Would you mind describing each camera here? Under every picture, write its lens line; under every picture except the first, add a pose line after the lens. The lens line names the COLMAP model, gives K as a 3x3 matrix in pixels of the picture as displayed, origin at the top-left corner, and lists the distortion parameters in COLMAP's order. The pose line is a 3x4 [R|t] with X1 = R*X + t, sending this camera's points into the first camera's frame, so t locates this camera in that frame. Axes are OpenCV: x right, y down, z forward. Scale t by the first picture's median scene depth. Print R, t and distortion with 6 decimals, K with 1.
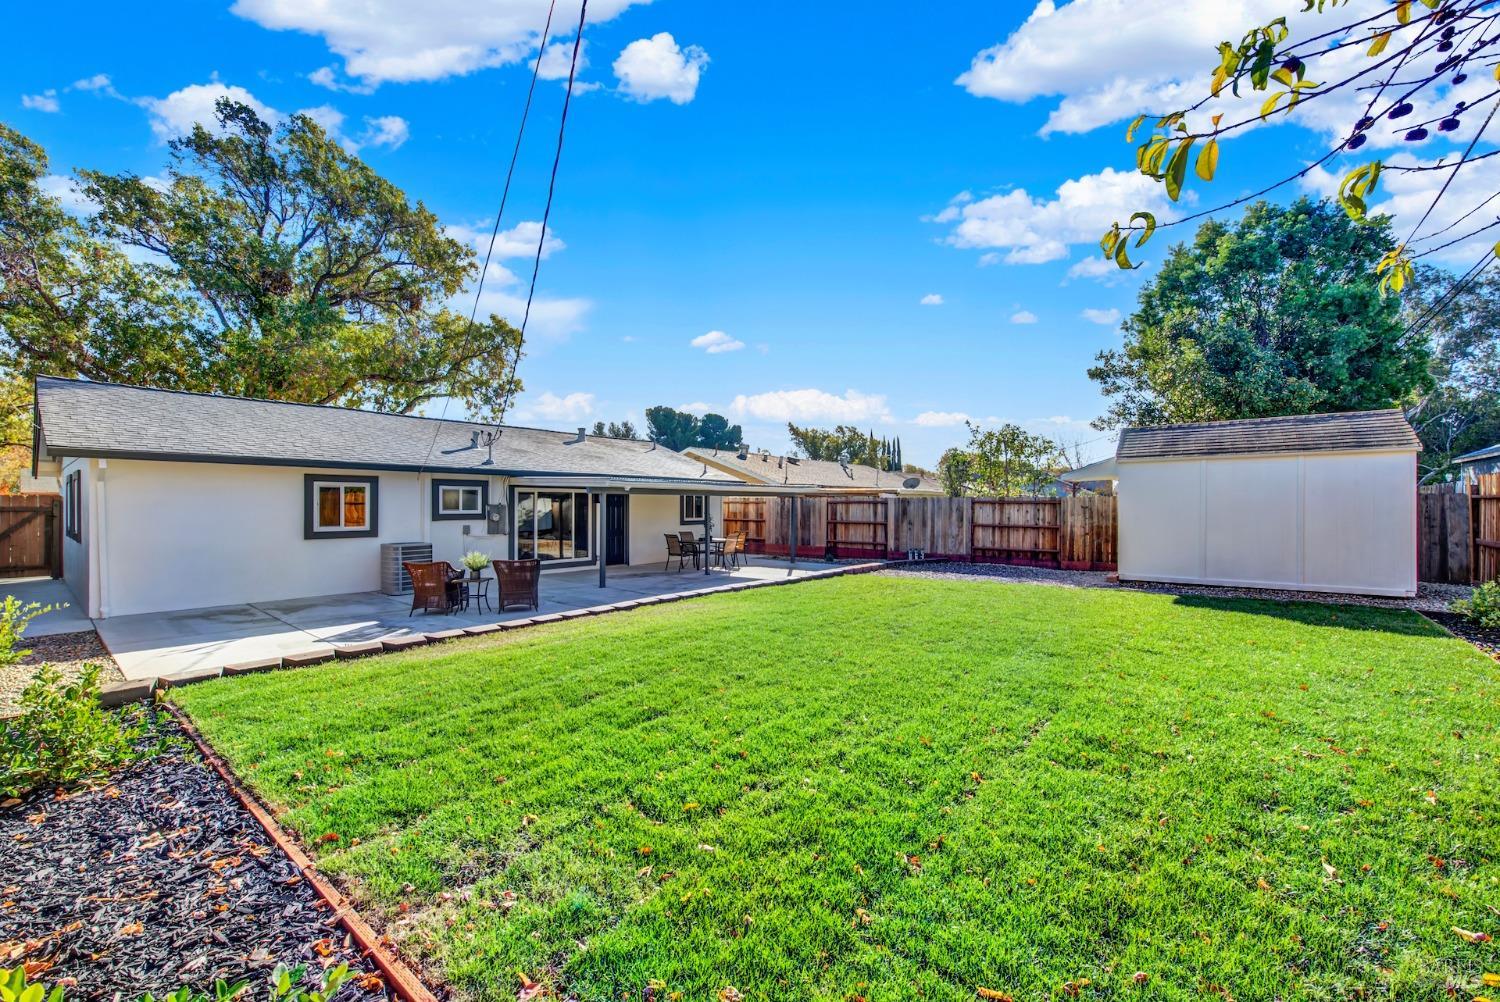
lens RADIAL K [[596.1, 0, 748.4], [0, 596.1, 505.1], [0, 0, 1]] dist [0.003711, -0.003010]
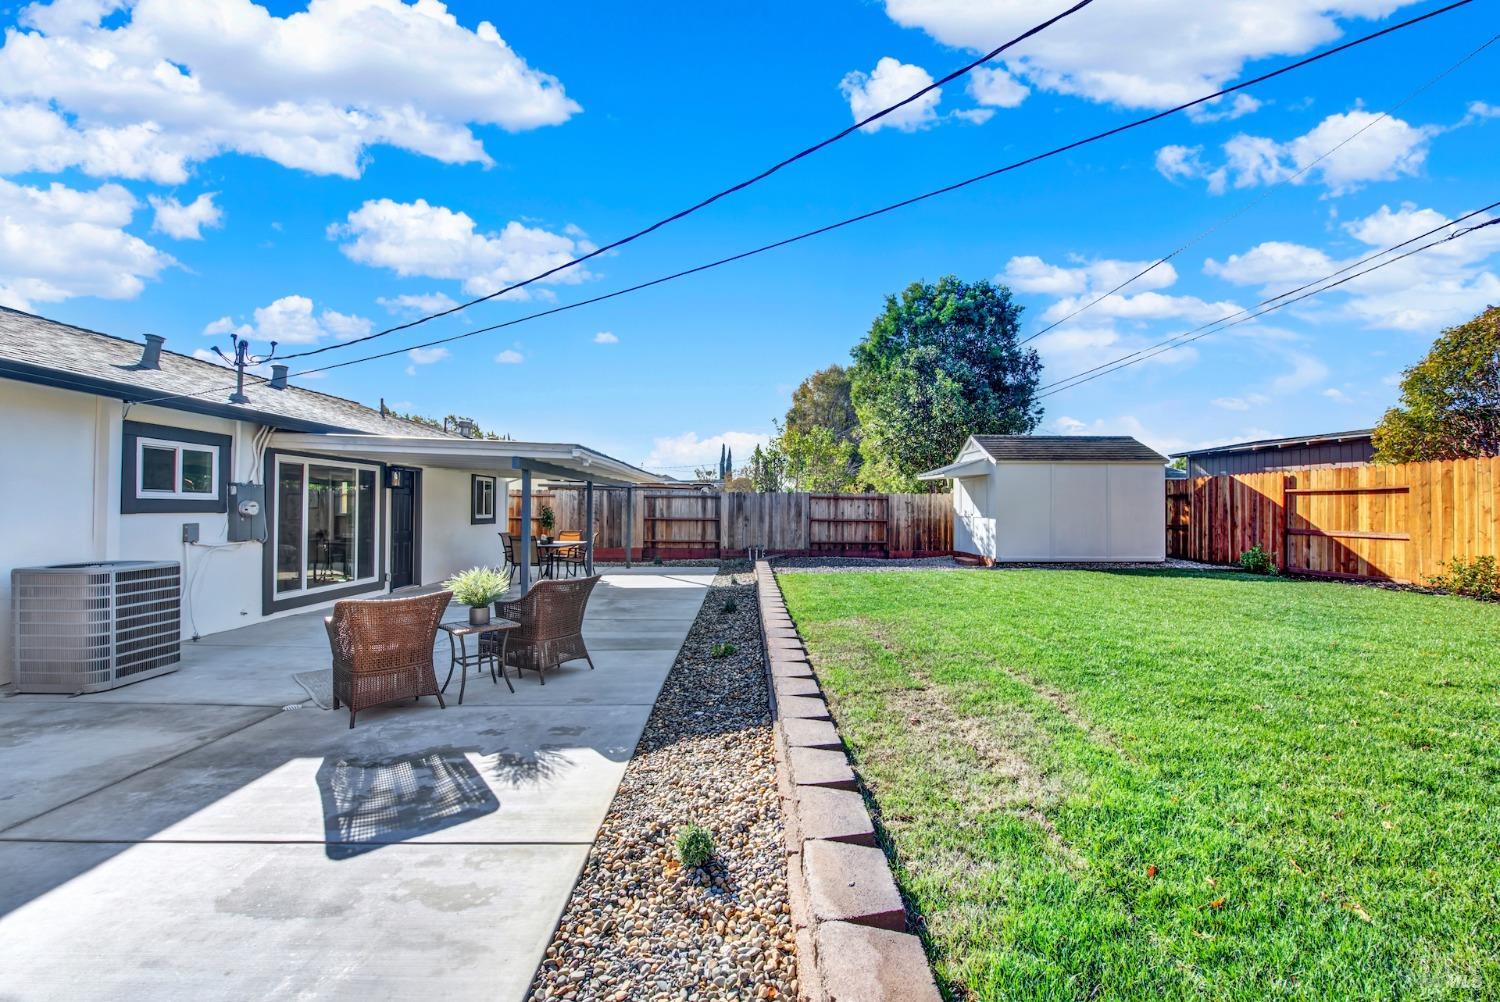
lens RADIAL K [[596.1, 0, 748.4], [0, 596.1, 505.1], [0, 0, 1]] dist [0.003711, -0.003010]
pose [[0.772085, 0.009013, 0.635456, -0.359043], [-0.005026, 0.999955, -0.008077, 0.017007], [-0.635500, 0.003043, 0.772095, 0.282754]]
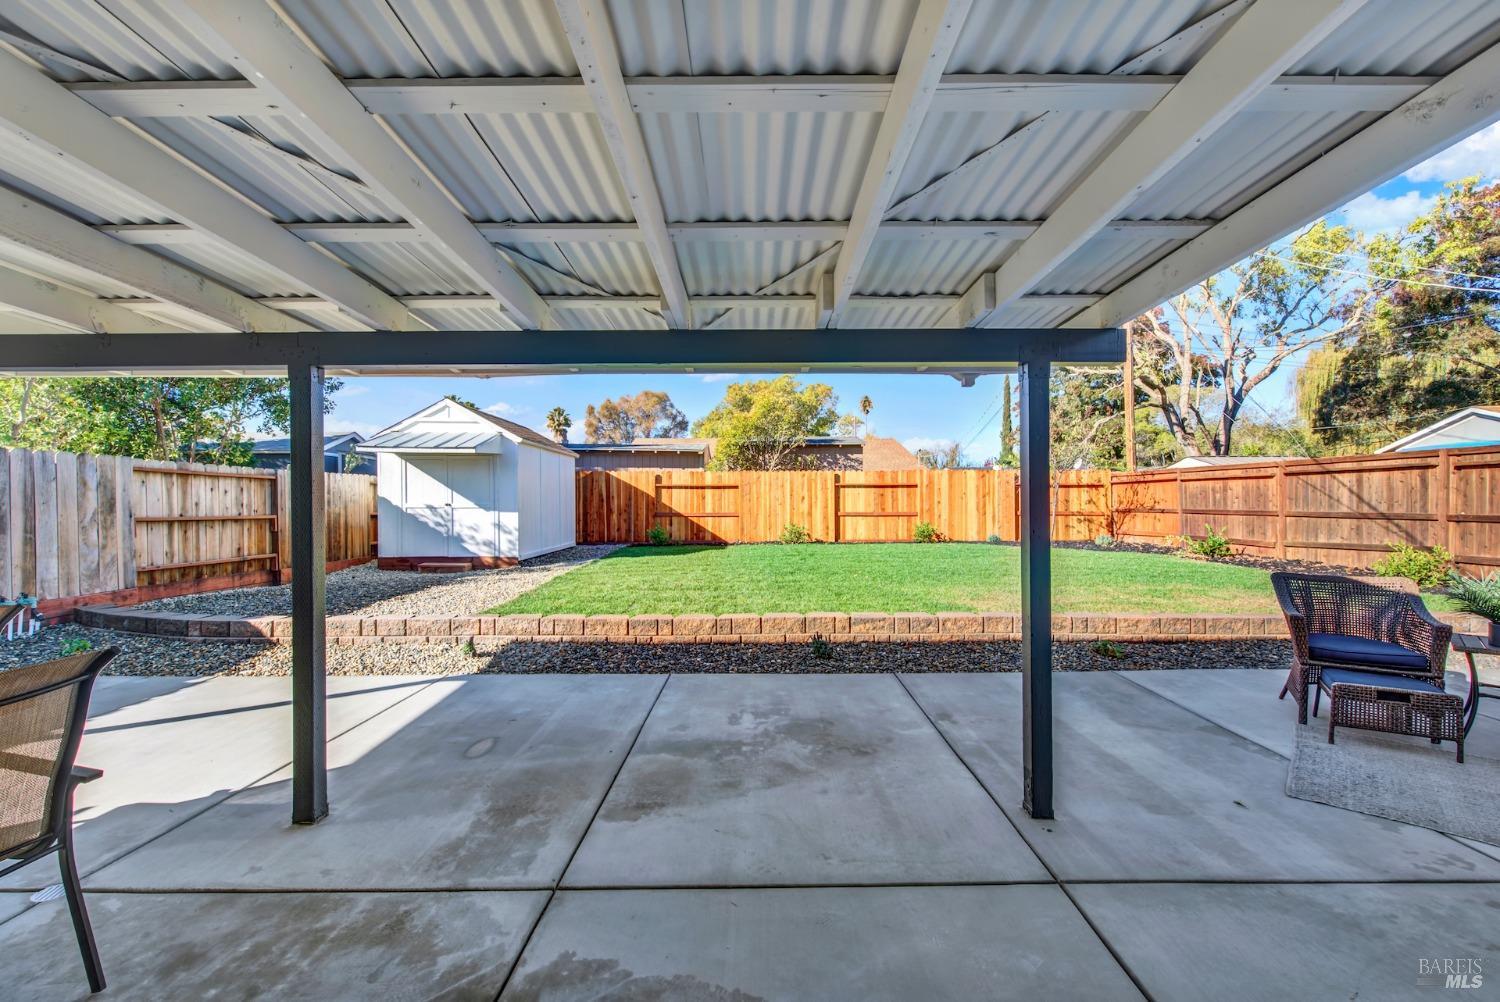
lens RADIAL K [[596.1, 0, 748.4], [0, 596.1, 505.1], [0, 0, 1]] dist [0.003711, -0.003010]
pose [[-0.633183, 0.000944, 0.774002, -0.265546], [0.002938, 0.999995, 0.001183, 0.023167], [-0.773997, 0.003023, -0.633182, 0.938128]]
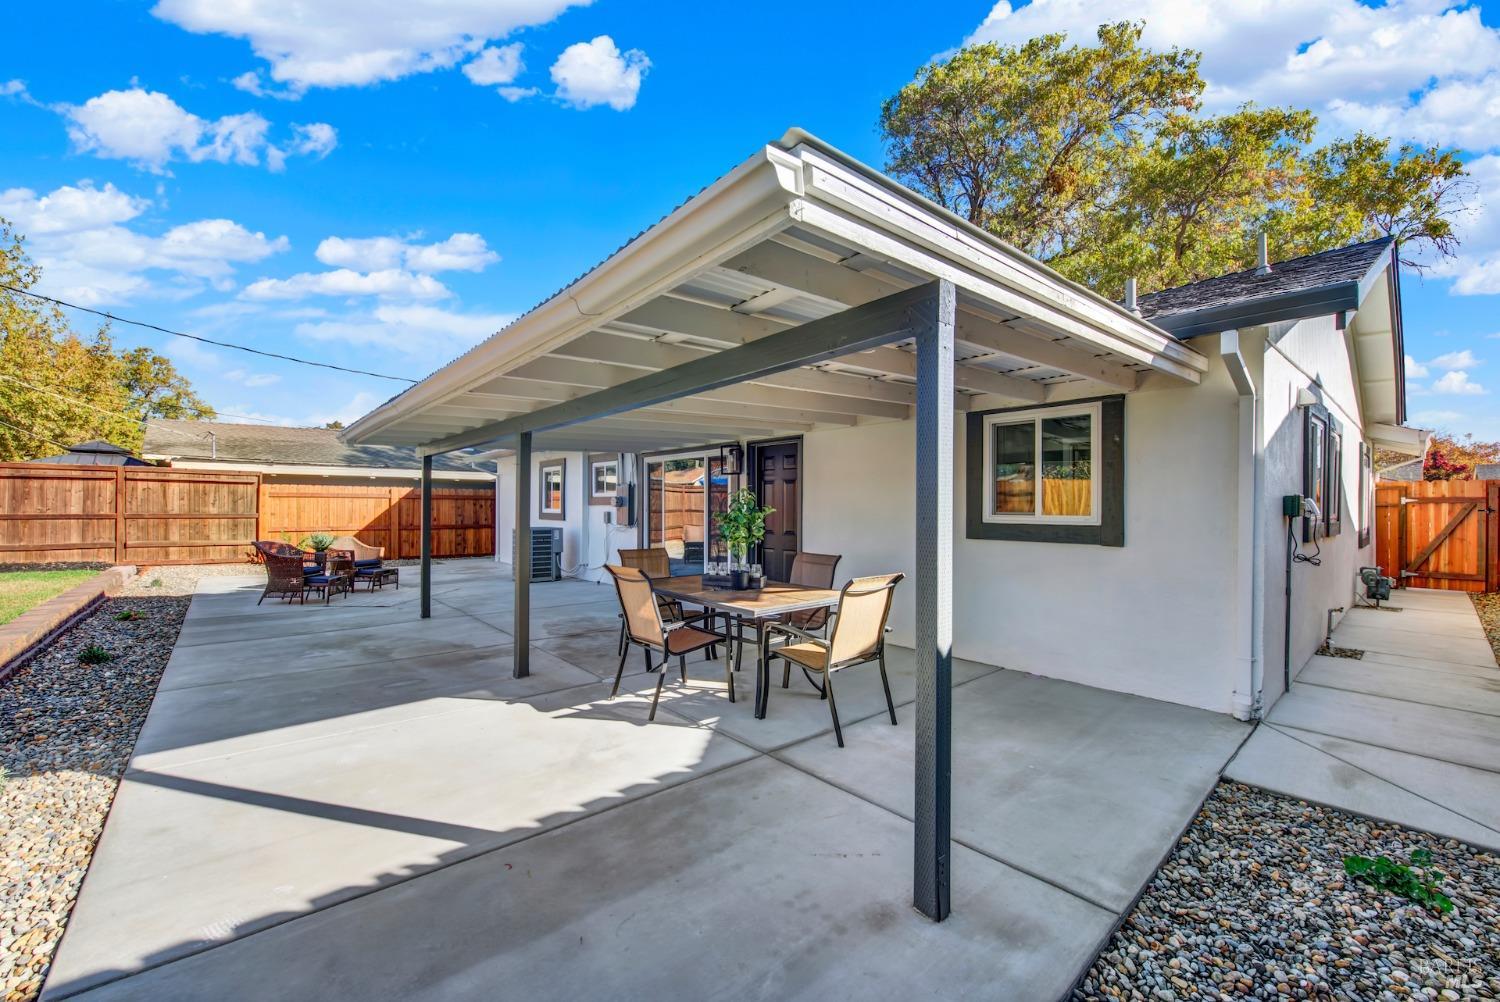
lens RADIAL K [[596.1, 0, 748.4], [0, 596.1, 505.1], [0, 0, 1]] dist [0.003711, -0.003010]
pose [[-0.170227, -0.003801, -0.985398, 0.214525], [-0.004226, 0.999986, -0.003127, 0.022543], [0.985396, 0.003632, -0.170241, 1.092224]]
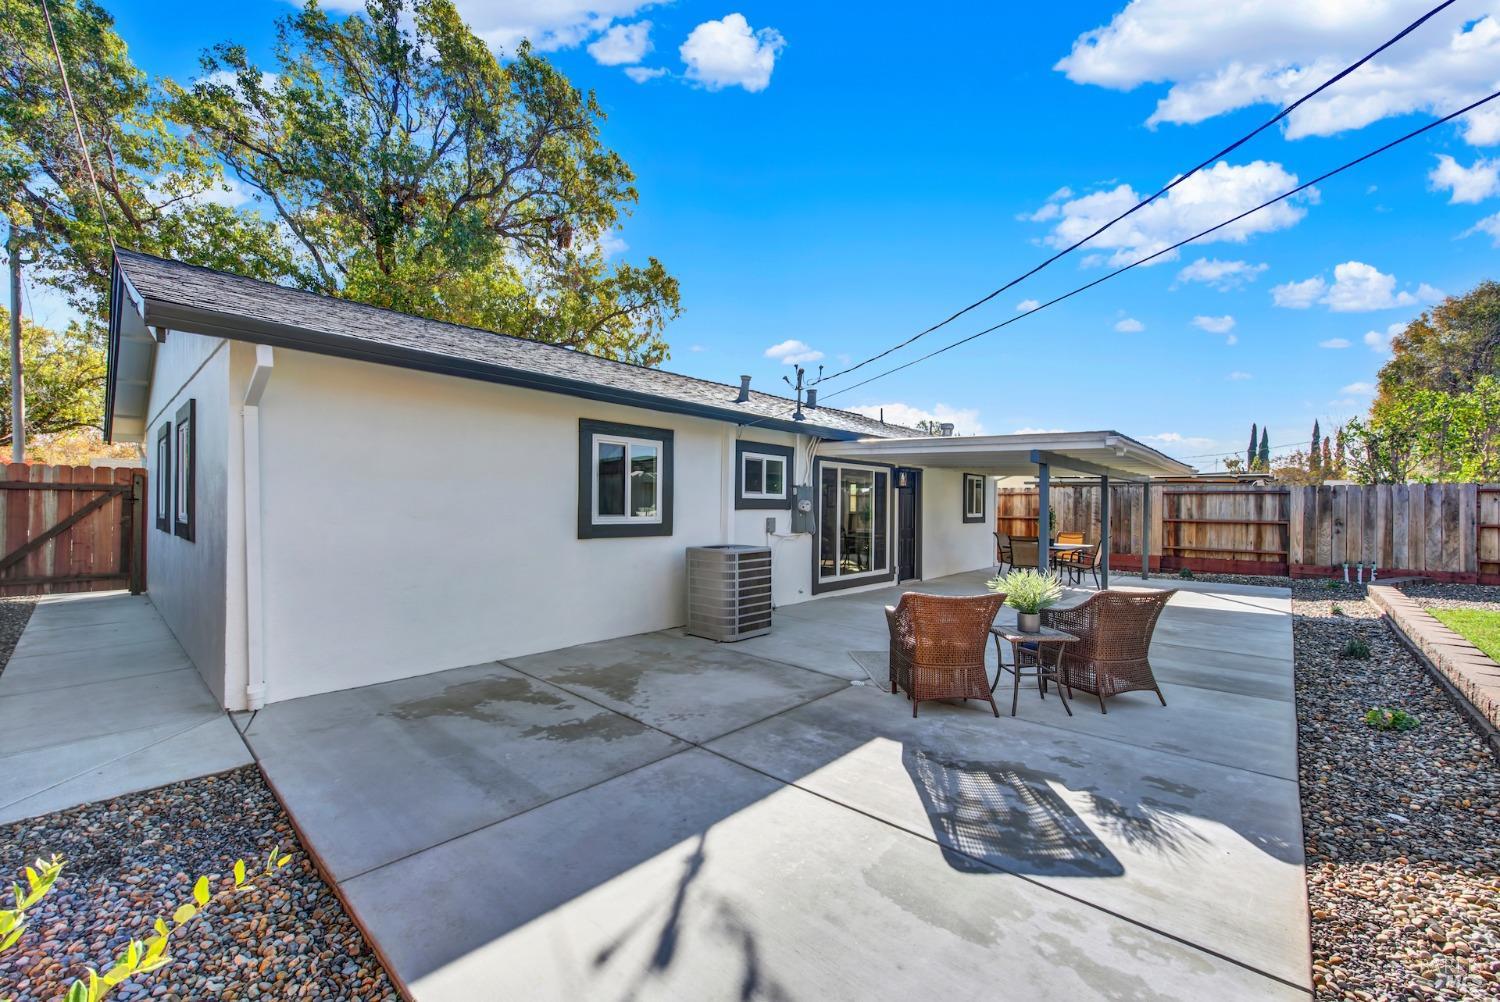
lens RADIAL K [[596.1, 0, 748.4], [0, 596.1, 505.1], [0, 0, 1]] dist [0.003711, -0.003010]
pose [[0.998683, 0.007781, -0.050709, -0.386897], [-0.007952, 0.999963, -0.003175, 0.018958], [0.050682, 0.003574, 0.998708, 0.319849]]
